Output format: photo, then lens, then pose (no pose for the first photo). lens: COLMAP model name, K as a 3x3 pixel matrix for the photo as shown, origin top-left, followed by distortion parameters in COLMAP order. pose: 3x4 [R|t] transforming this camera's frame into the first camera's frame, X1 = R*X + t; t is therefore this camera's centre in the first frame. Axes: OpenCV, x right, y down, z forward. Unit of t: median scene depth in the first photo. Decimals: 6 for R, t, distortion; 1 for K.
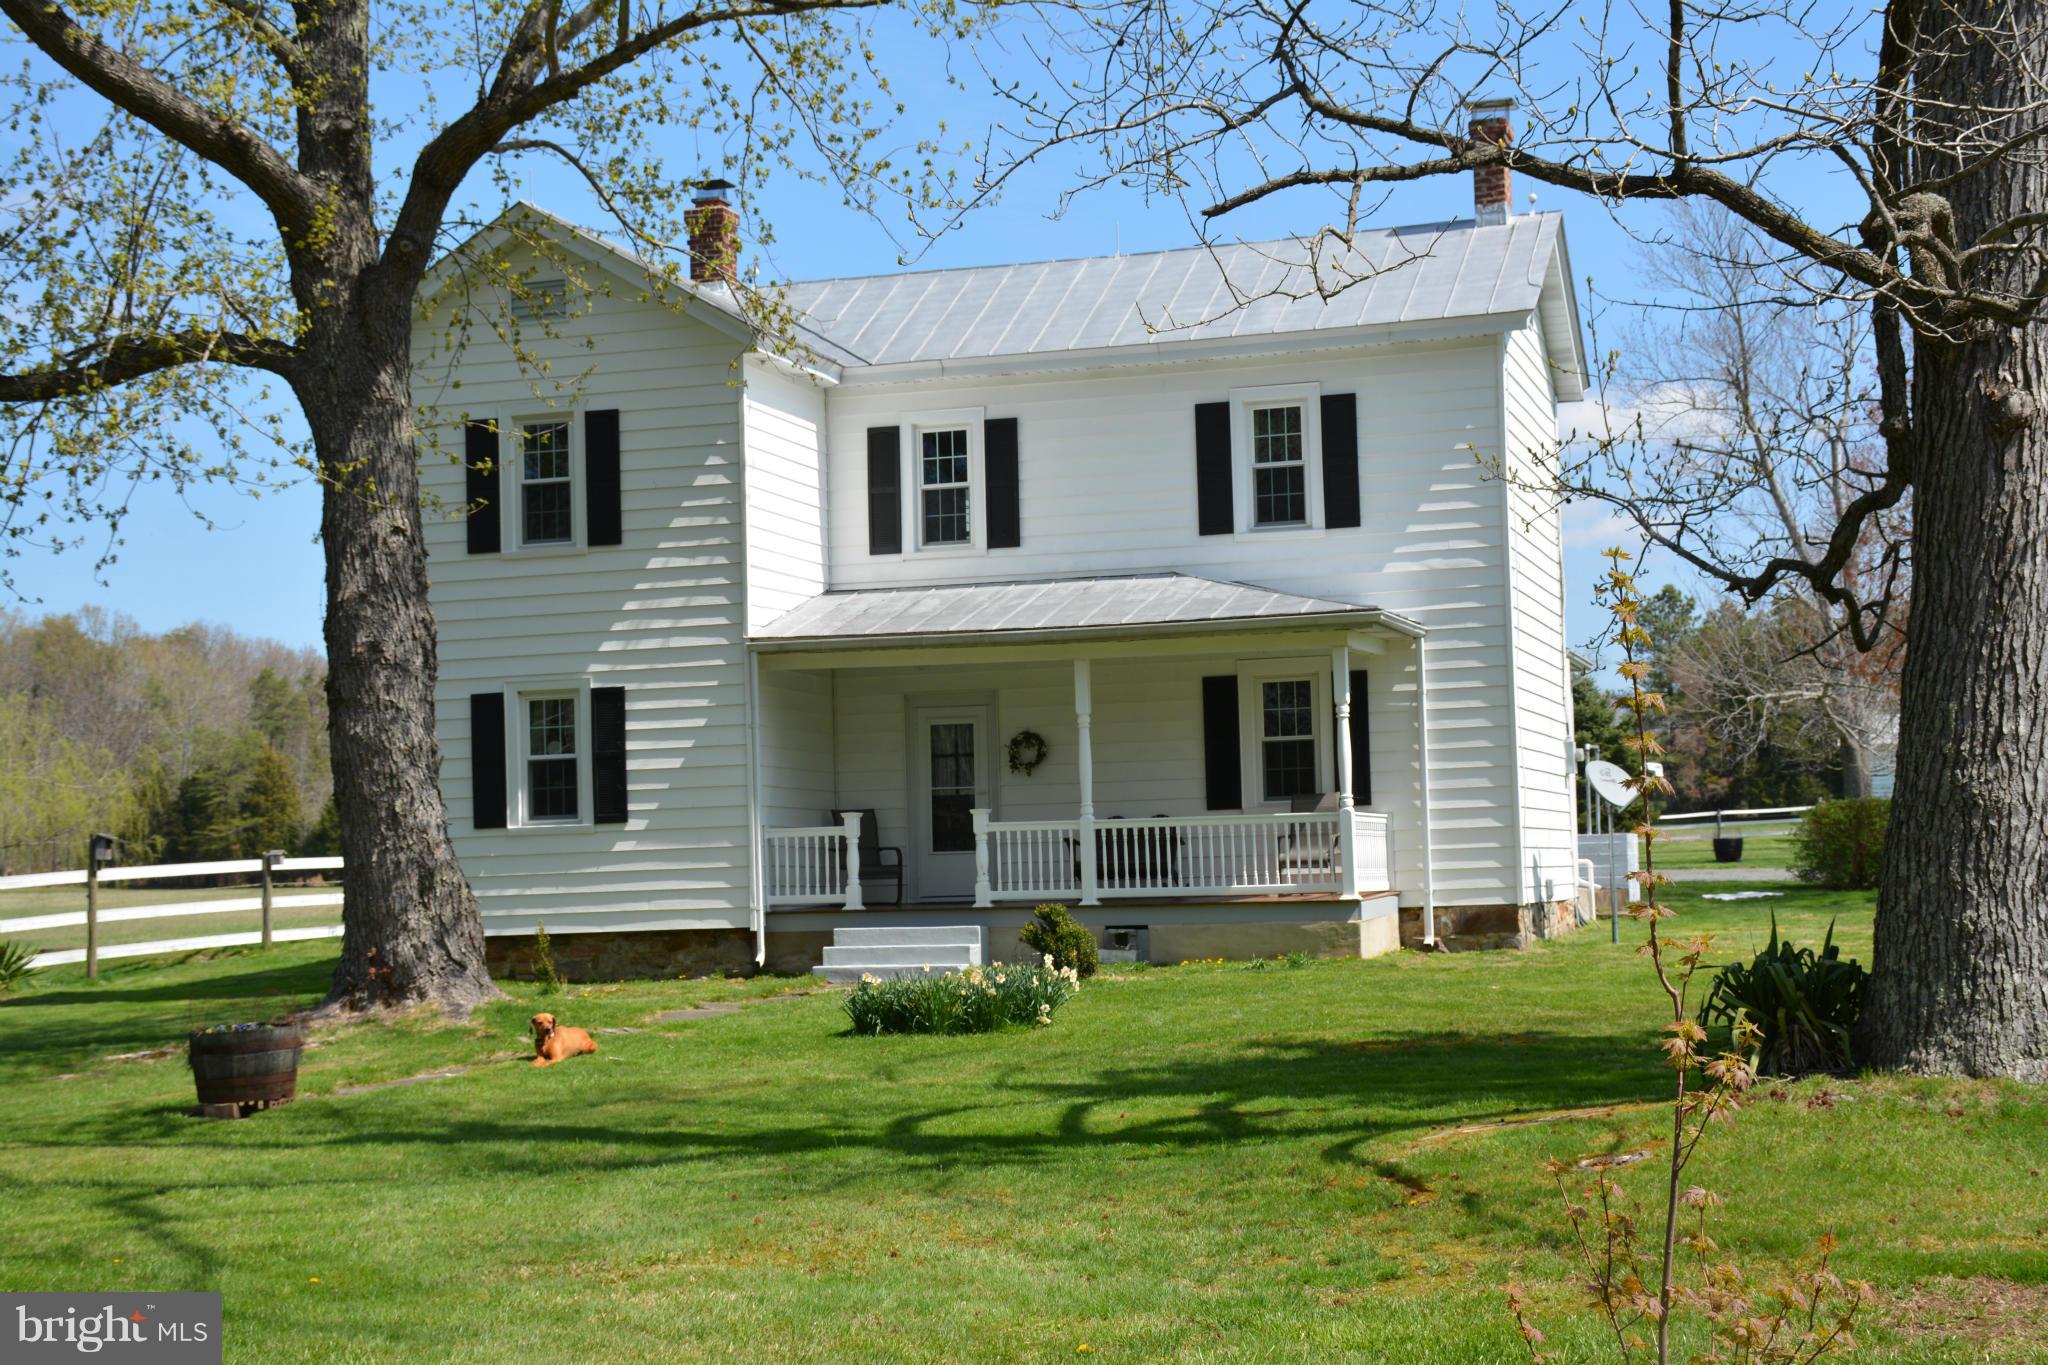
lens RADIAL K [[2982.0, 0, 1024.1], [0, 2982.0, 700.9], [0, 0, 1]] dist [0.188080, 0.000000]
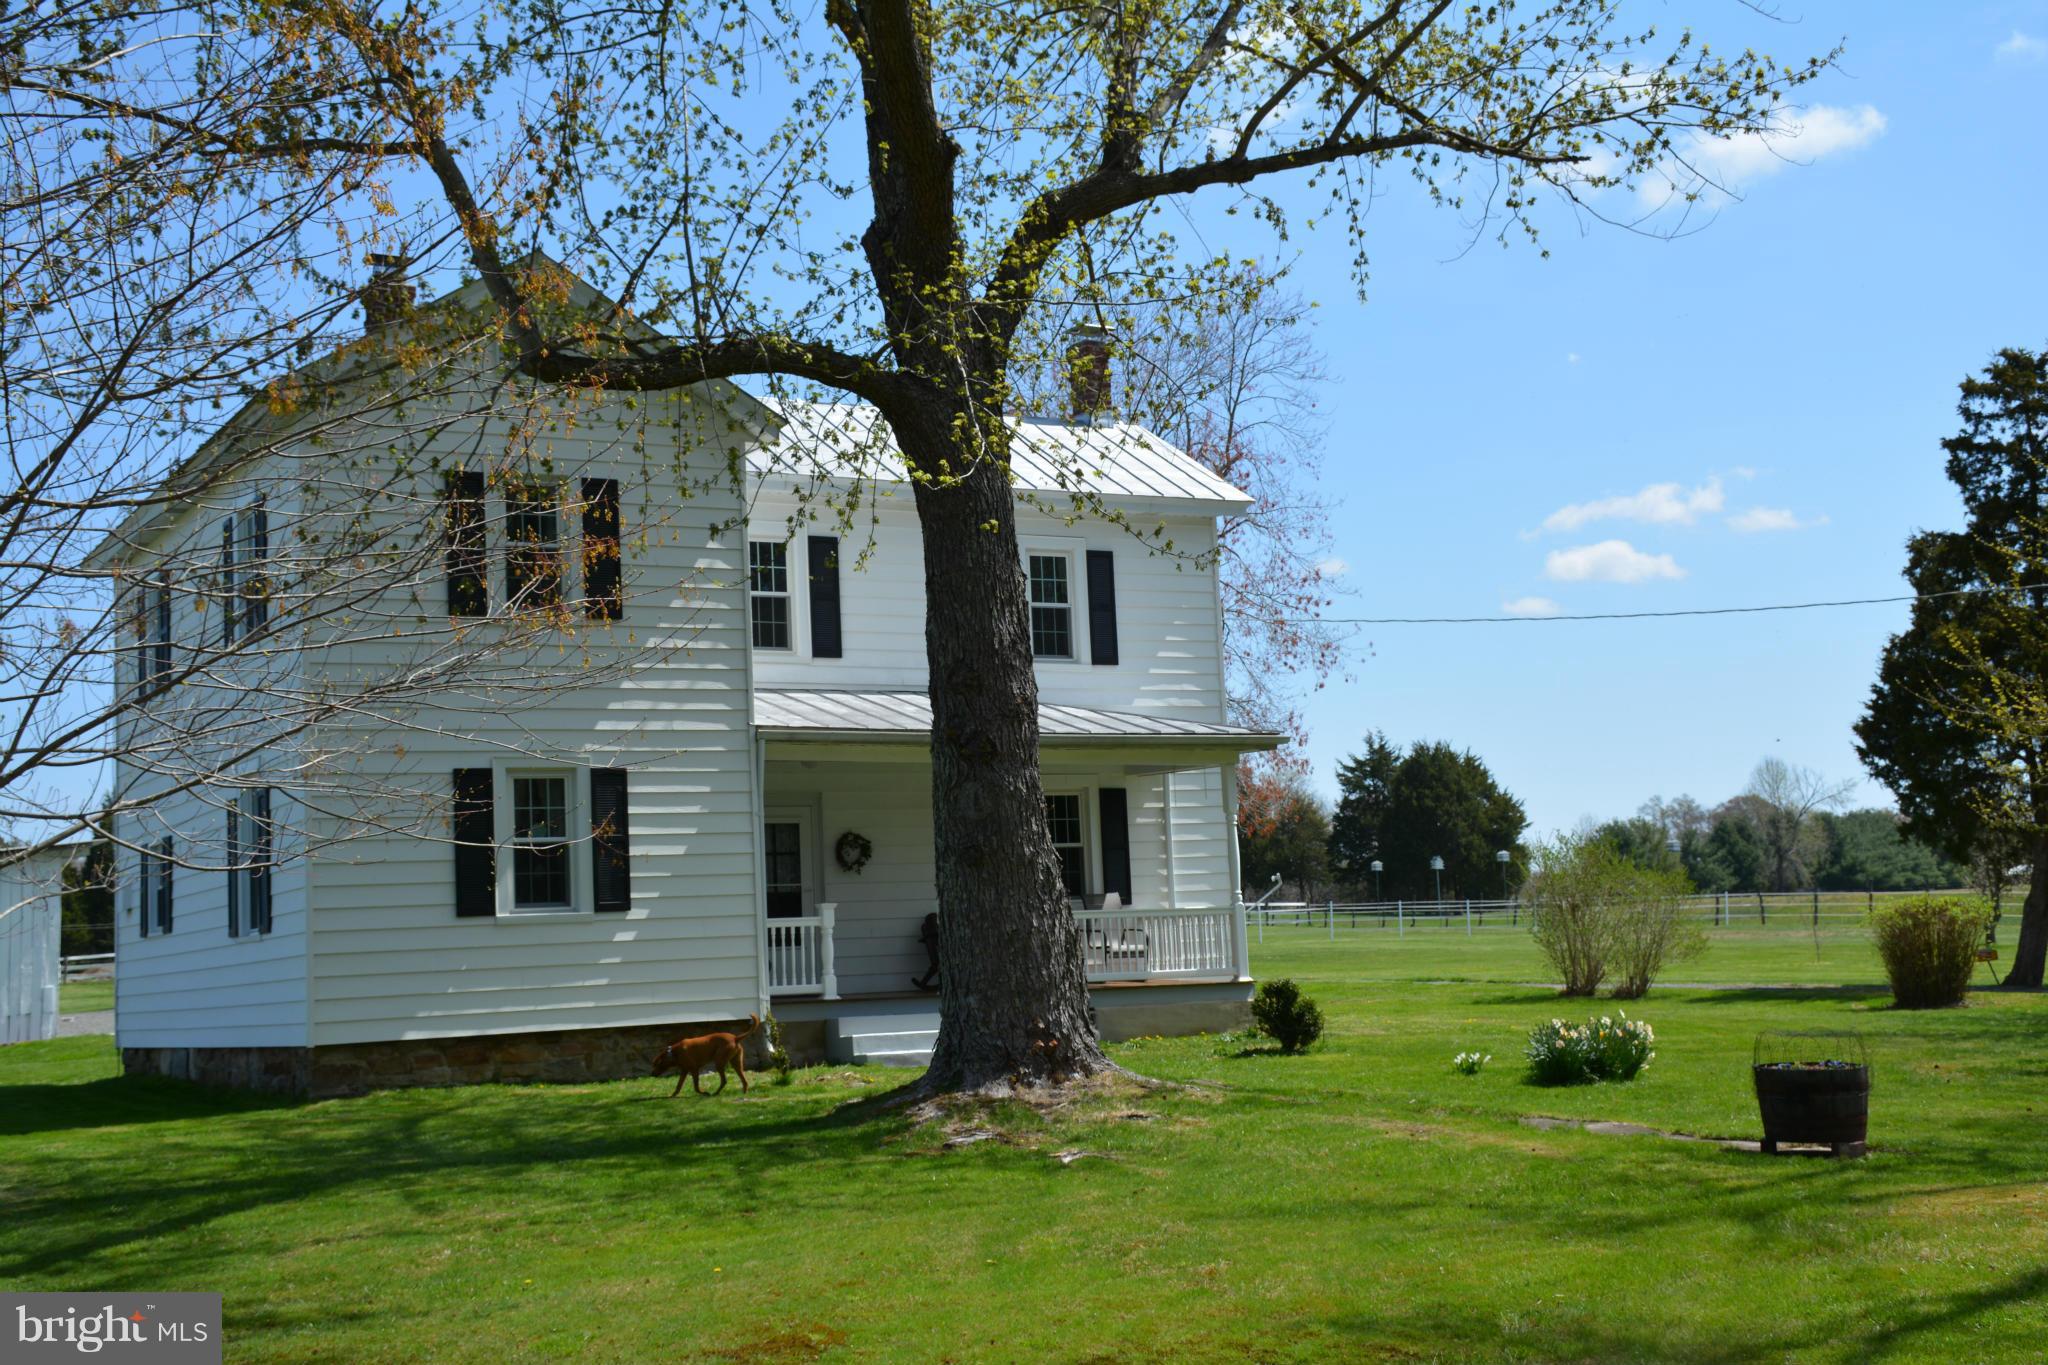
lens RADIAL K [[2501.6, 0, 1027.5], [0, 2501.6, 669.3], [0, 0, 1]] dist [0.057223, 0.000000]
pose [[0.694229, 0.081906, 0.715079, -0.626946], [-0.021251, 0.995403, -0.093384, 0.036126], [-0.719440, 0.049633, 0.692778, 0.355643]]
